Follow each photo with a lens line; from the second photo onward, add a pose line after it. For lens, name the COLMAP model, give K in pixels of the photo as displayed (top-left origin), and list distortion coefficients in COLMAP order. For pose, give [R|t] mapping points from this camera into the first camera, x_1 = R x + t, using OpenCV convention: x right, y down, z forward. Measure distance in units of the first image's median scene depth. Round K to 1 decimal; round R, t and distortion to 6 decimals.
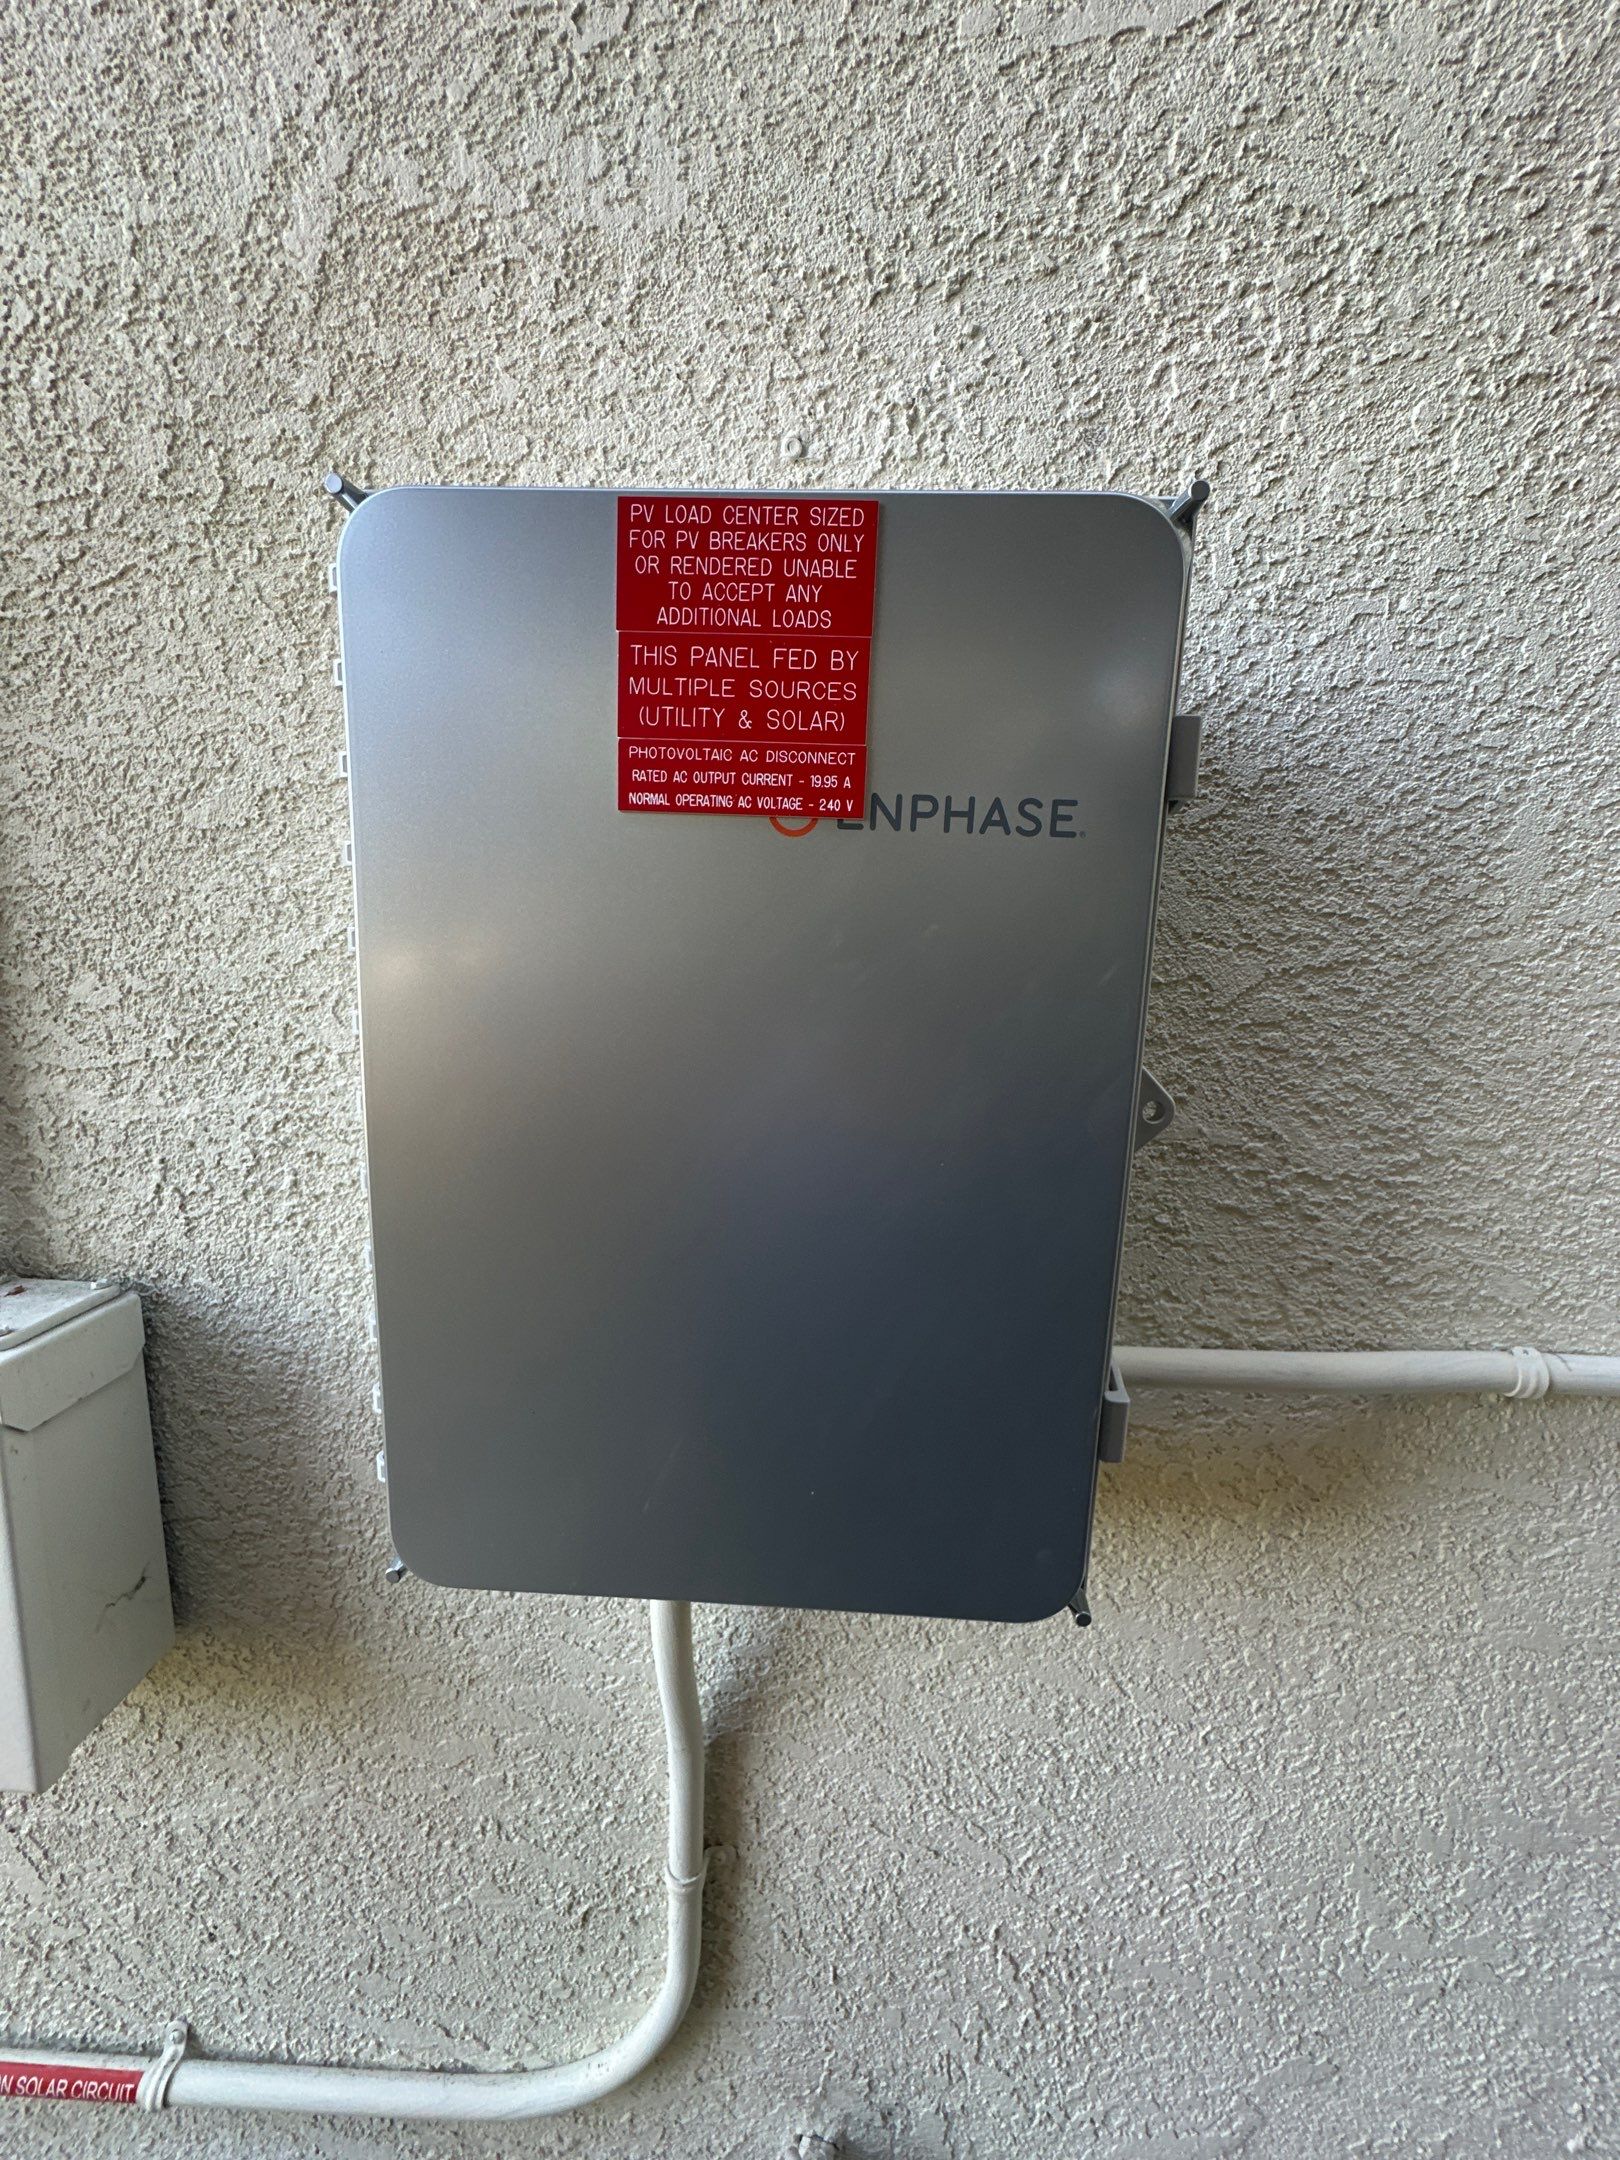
lens RADIAL K [[874.9, 0, 810.0], [0, 874.9, 1080.0], [0, 0, 1]] dist [-0.002896, -0.000338]
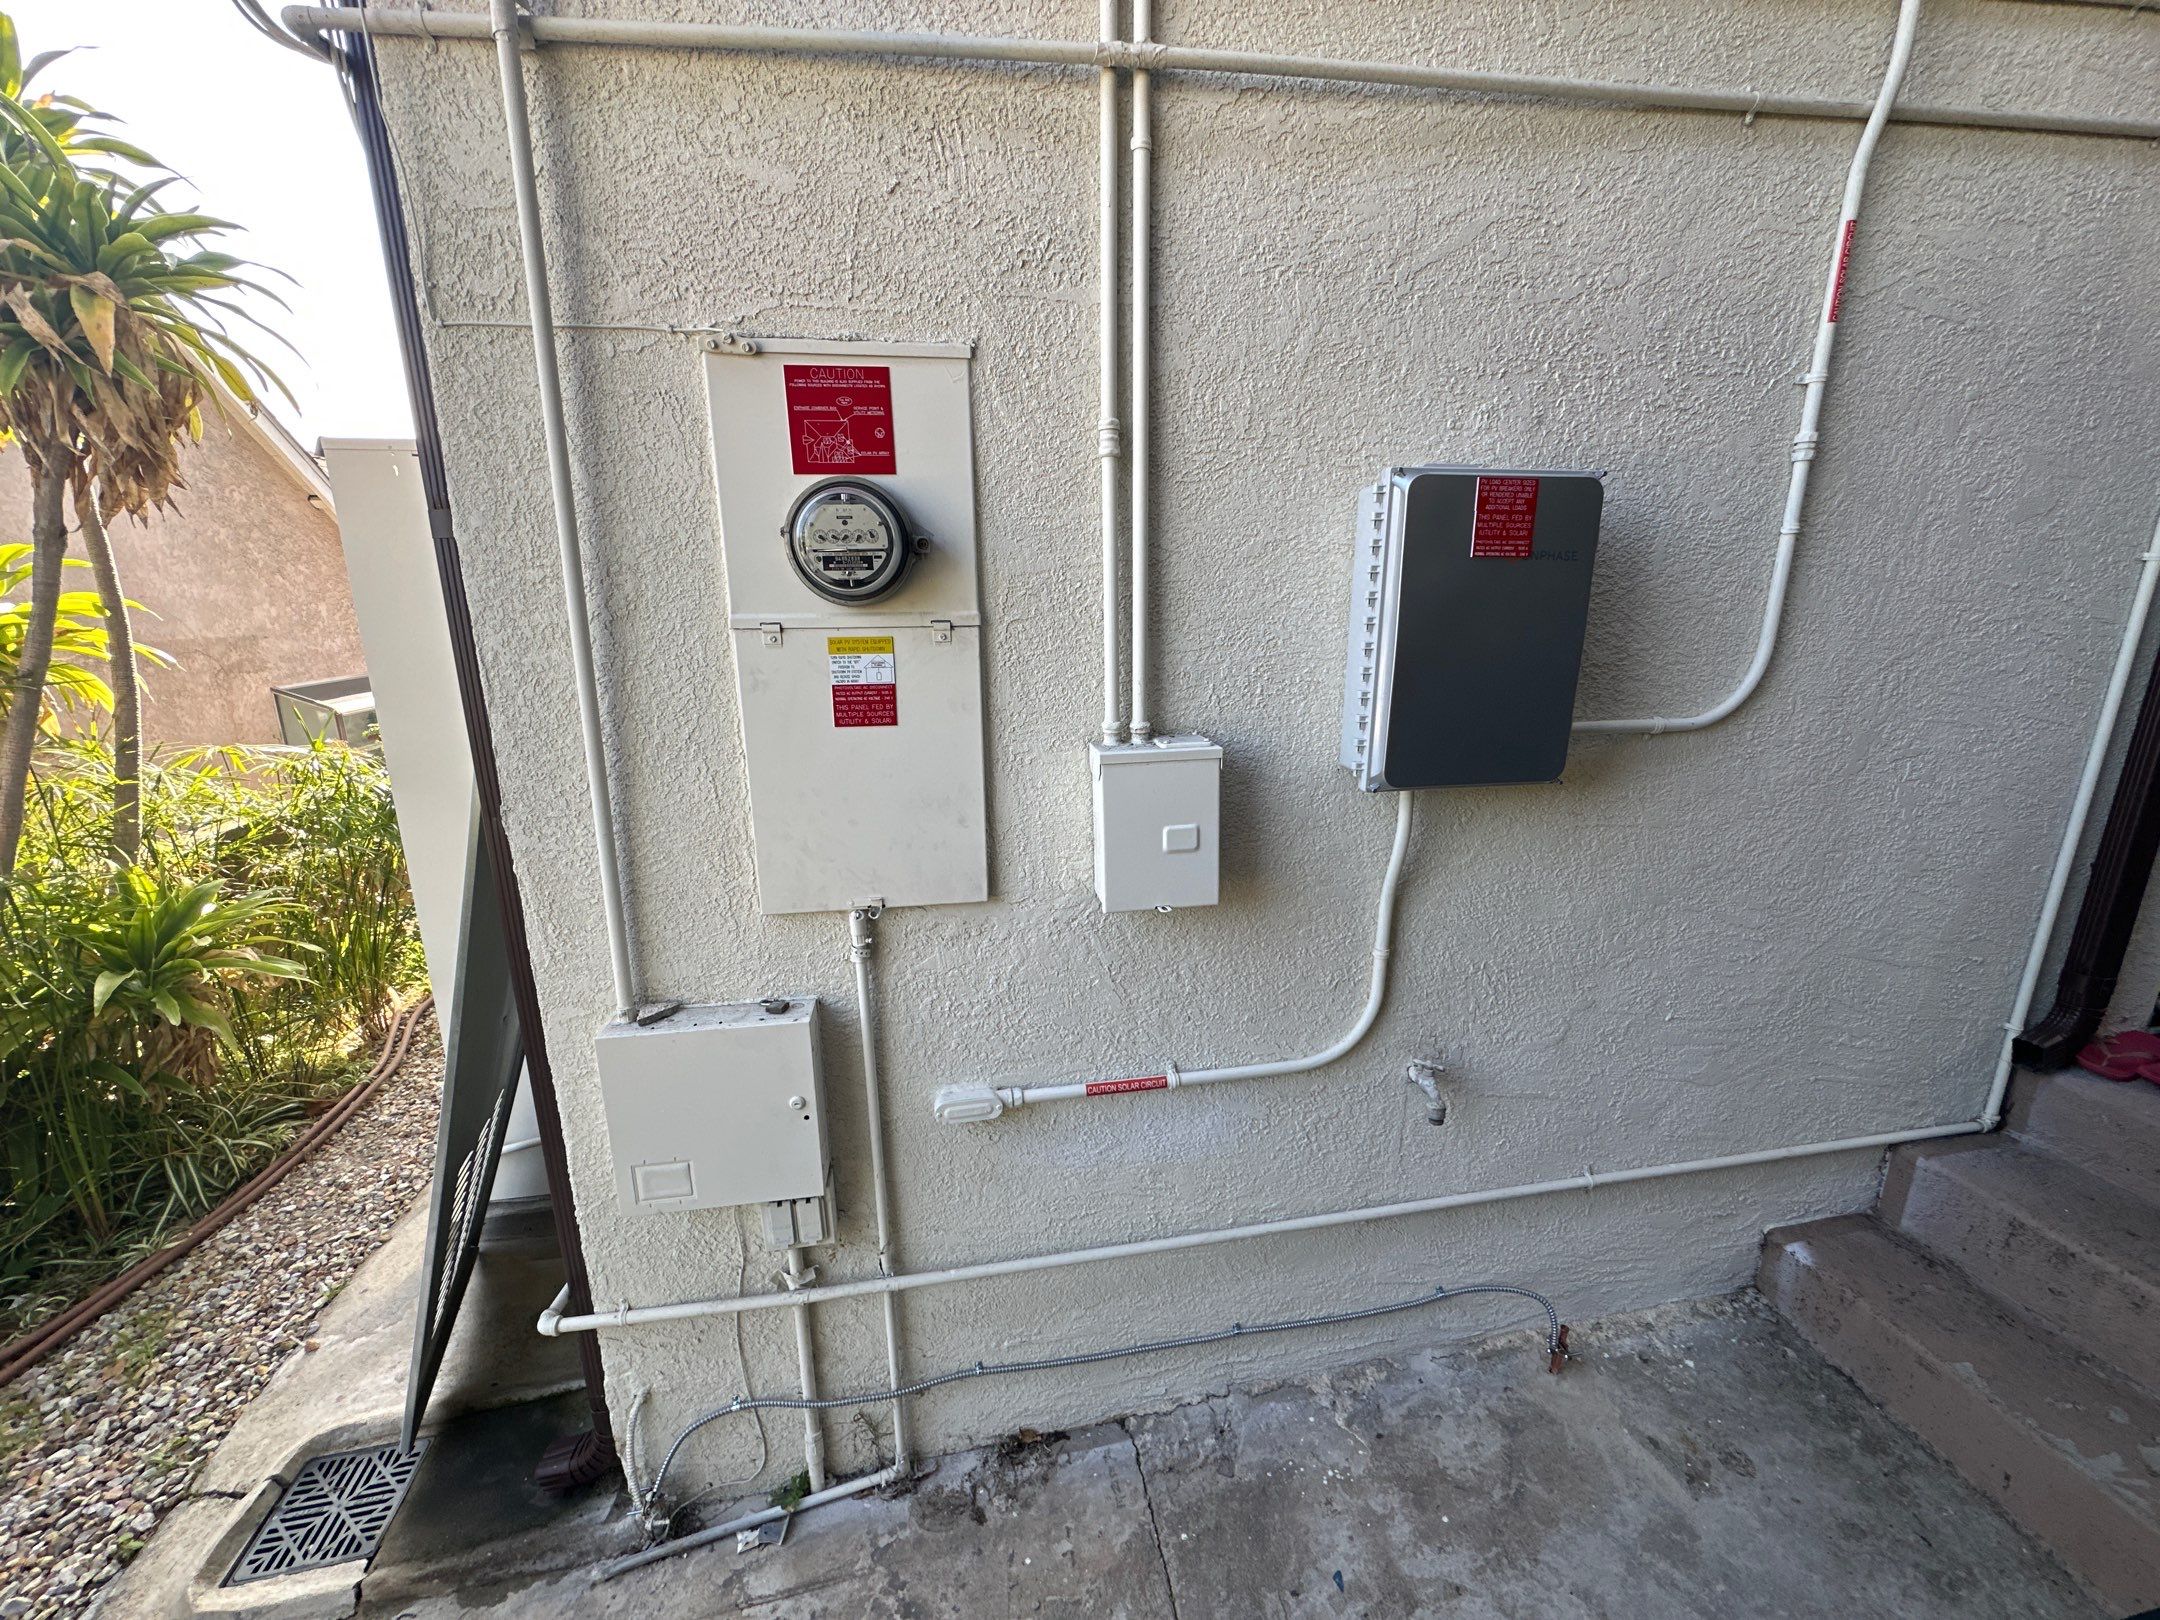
lens RADIAL K [[874.9, 0, 1080.0], [0, 874.9, 810.0], [0, 0, 1]] dist [-0.002896, -0.000338]
pose [[0.977814, -0.087231, 0.190448, -1.990764], [0.071058, 0.993388, 0.090168, 0.238518], [-0.197054, -0.074635, 0.977548, -1.820794]]
